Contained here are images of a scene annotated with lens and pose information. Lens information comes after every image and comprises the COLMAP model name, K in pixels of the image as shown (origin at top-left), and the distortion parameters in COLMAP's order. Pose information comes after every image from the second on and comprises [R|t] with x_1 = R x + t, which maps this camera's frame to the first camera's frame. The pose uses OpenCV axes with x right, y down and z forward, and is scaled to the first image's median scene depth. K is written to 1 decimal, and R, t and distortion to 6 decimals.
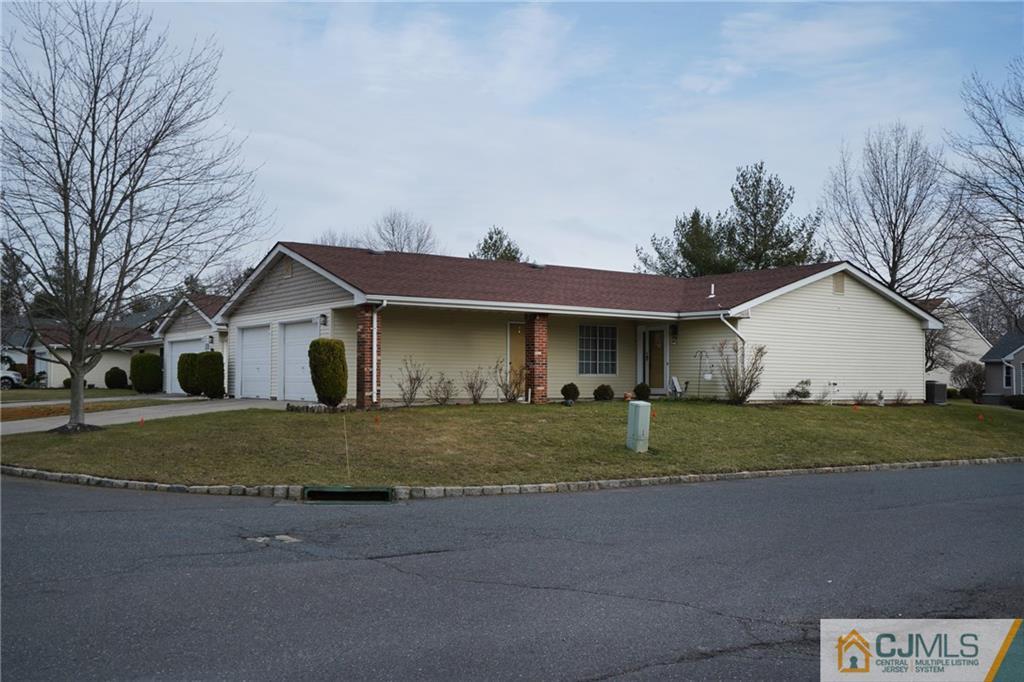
lens RADIAL K [[986.5, 0, 511.0], [0, 986.5, 406.8], [0, 0, 1]] dist [0.003588, 0.000978]
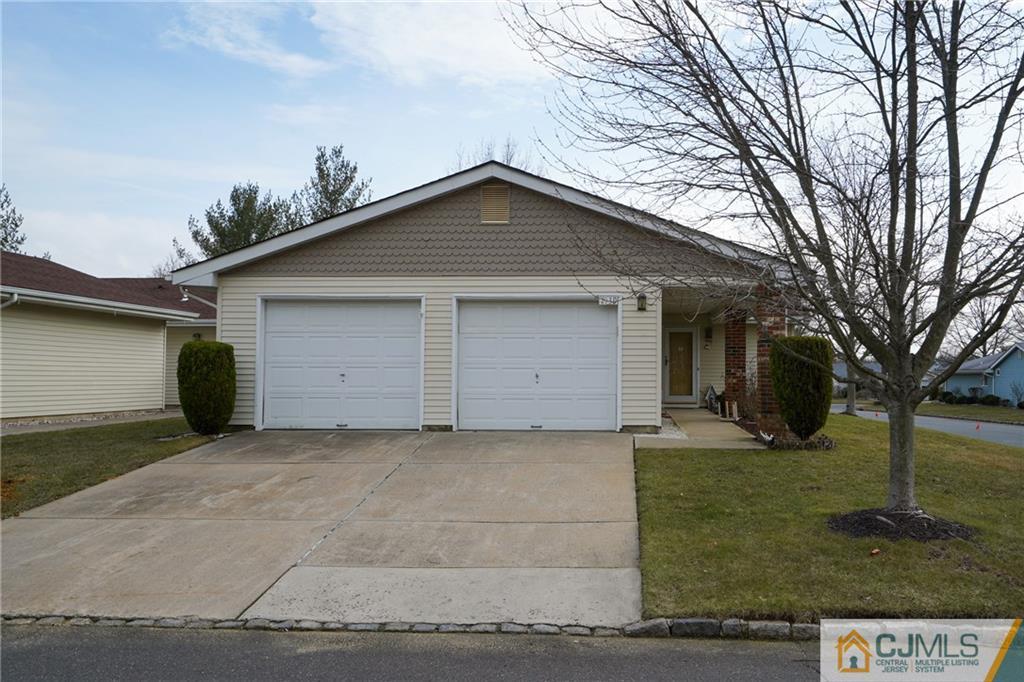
lens RADIAL K [[921.0, 0, 567.7], [0, 921.0, 340.6], [0, 0, 1]] dist [0.087977, -0.152943]
pose [[0.591816, 0.029057, 0.805549, -0.635702], [0.019985, 0.998514, -0.050700, -0.031084], [-0.805825, 0.046104, 0.590356, 0.627670]]
